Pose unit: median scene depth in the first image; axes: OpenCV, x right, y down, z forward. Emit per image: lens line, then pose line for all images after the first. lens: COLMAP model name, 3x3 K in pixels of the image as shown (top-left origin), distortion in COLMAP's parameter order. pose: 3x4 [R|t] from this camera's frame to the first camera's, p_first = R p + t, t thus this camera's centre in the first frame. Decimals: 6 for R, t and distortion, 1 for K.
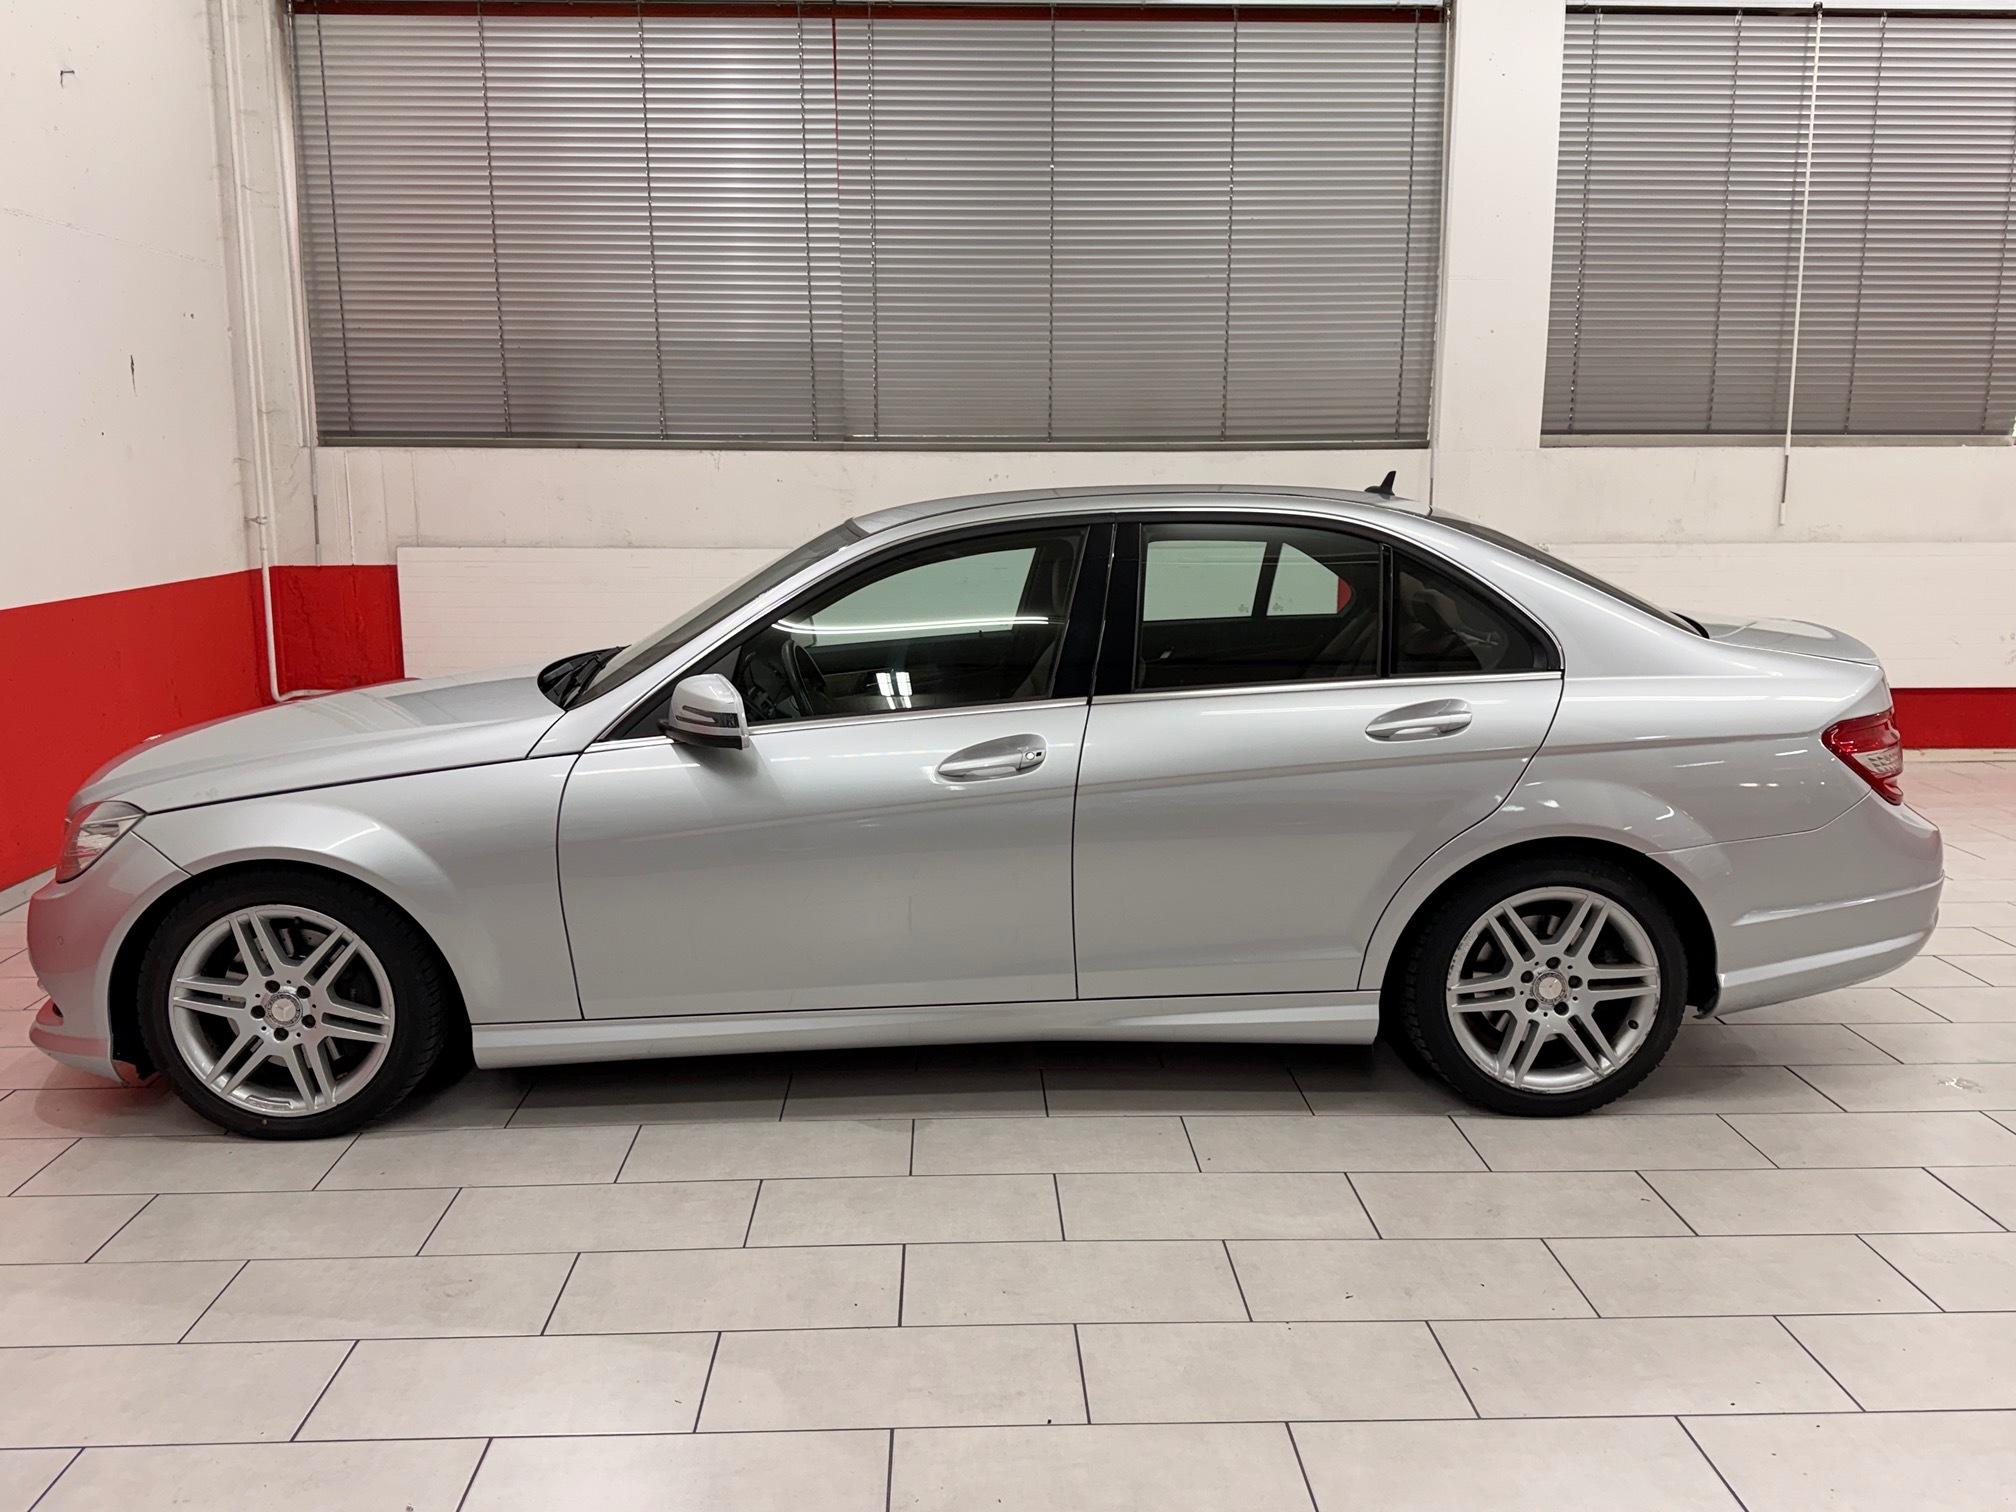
lens RADIAL K [[1709.5, 0, 1021.9], [0, 1709.5, 744.9], [0, 0, 1]] dist [0.094017, -0.117432]
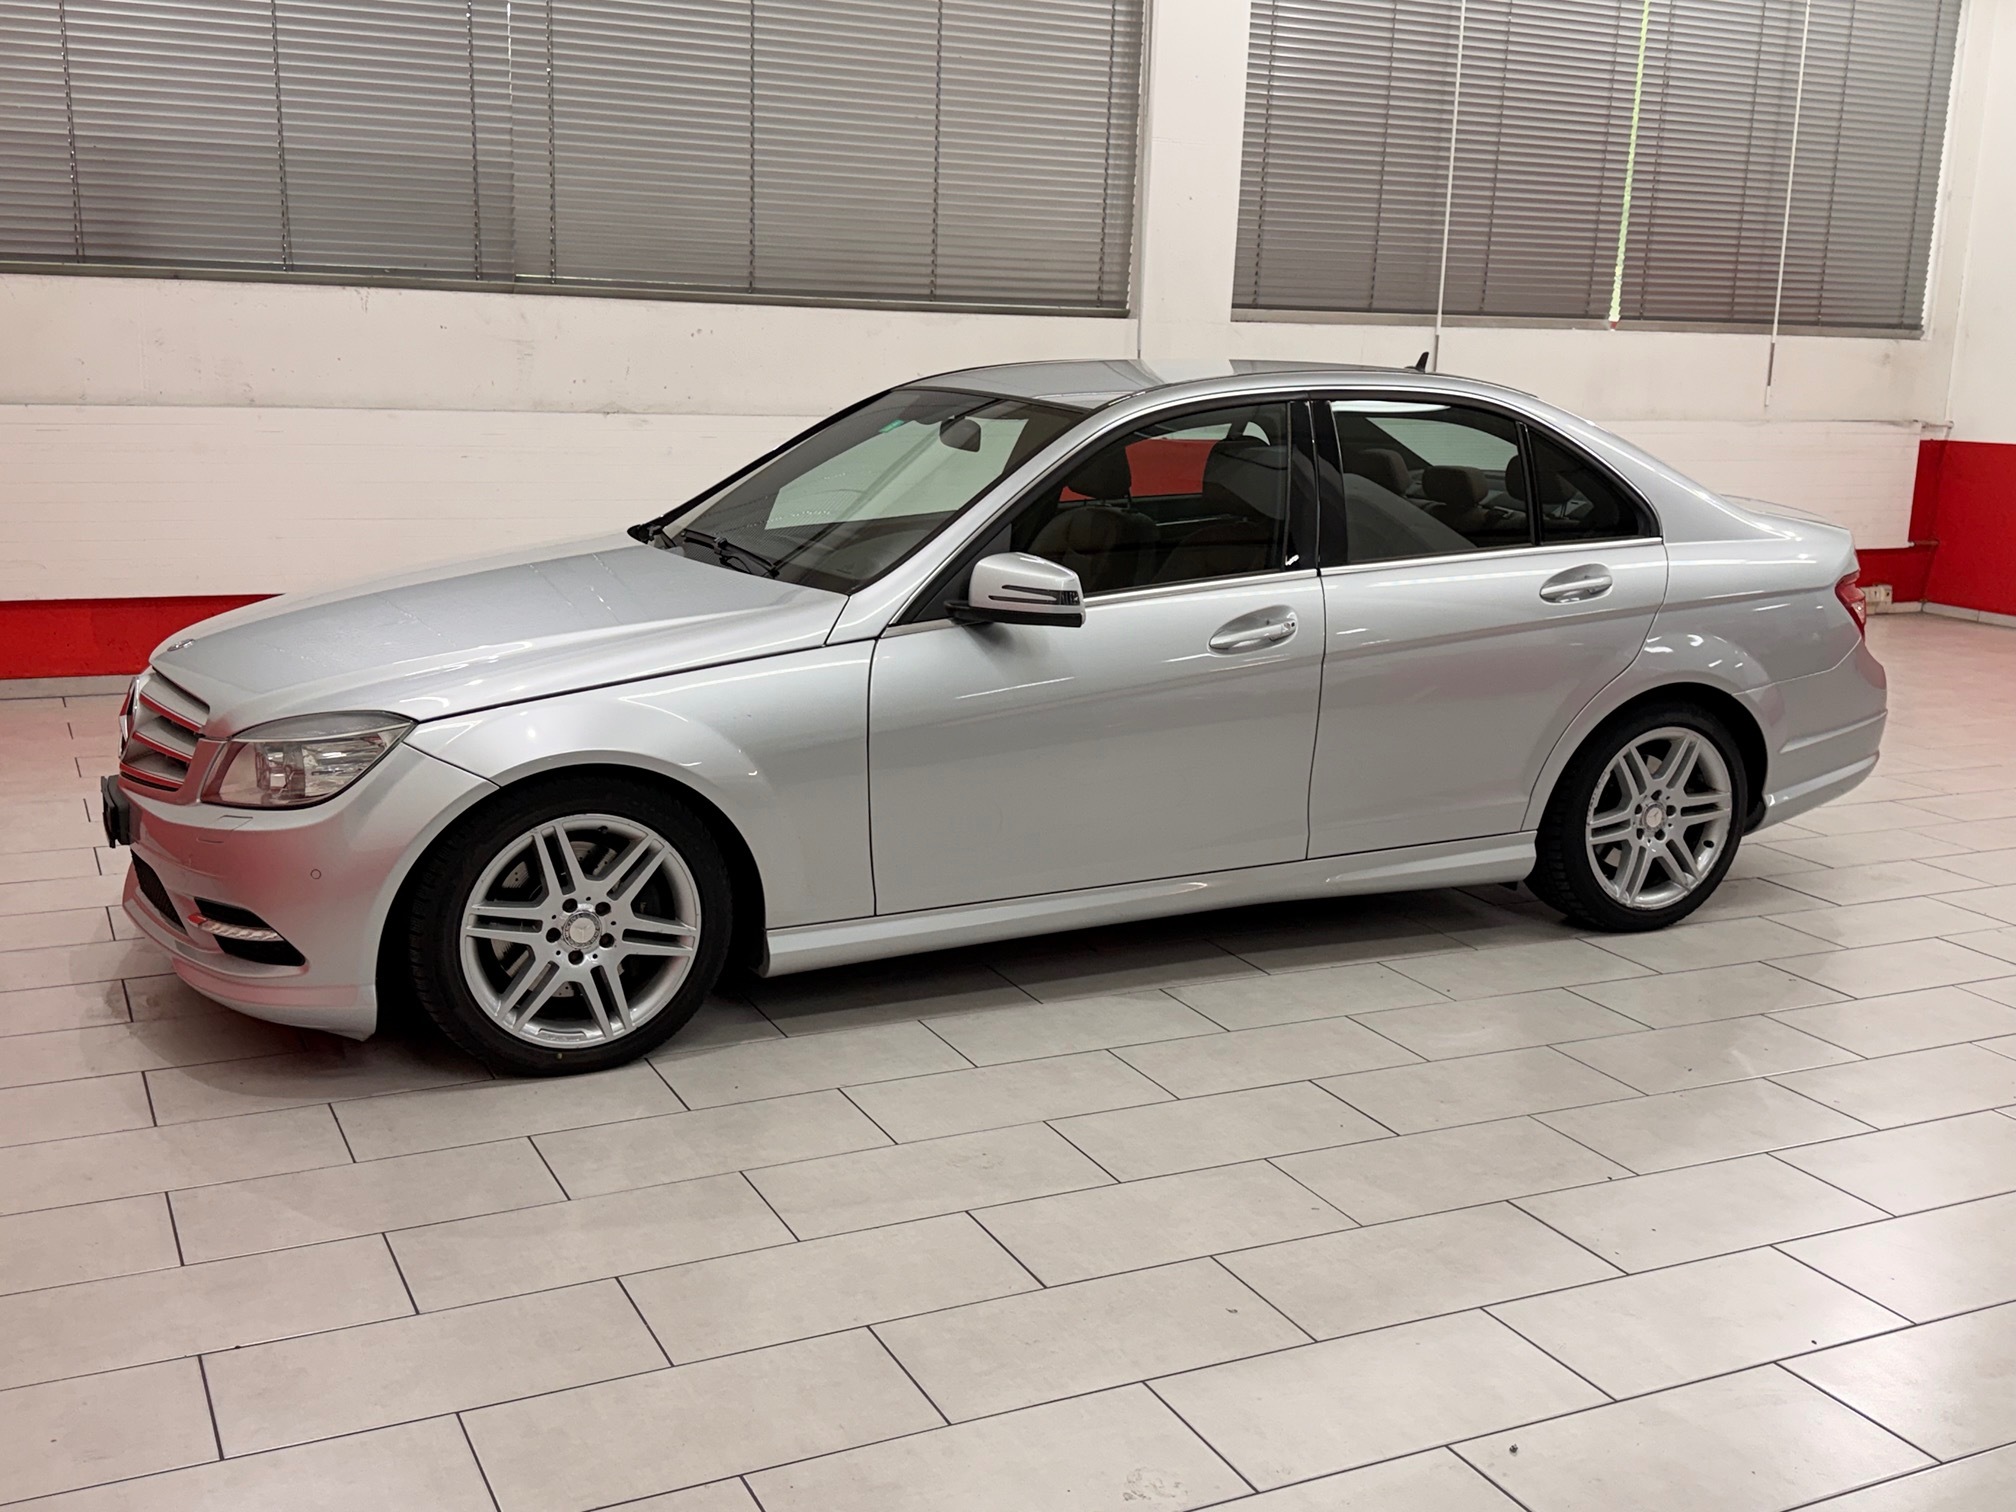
lens RADIAL K [[2062.3, 0, 1020.4], [0, 2062.3, 771.9], [0, 0, 1]] dist [0.097680, 0.000000]
pose [[0.911654, -0.058736, 0.406740, -0.636885], [0.035433, 0.997282, 0.064596, 0.007544], [-0.409429, -0.044477, 0.911257, -0.079554]]
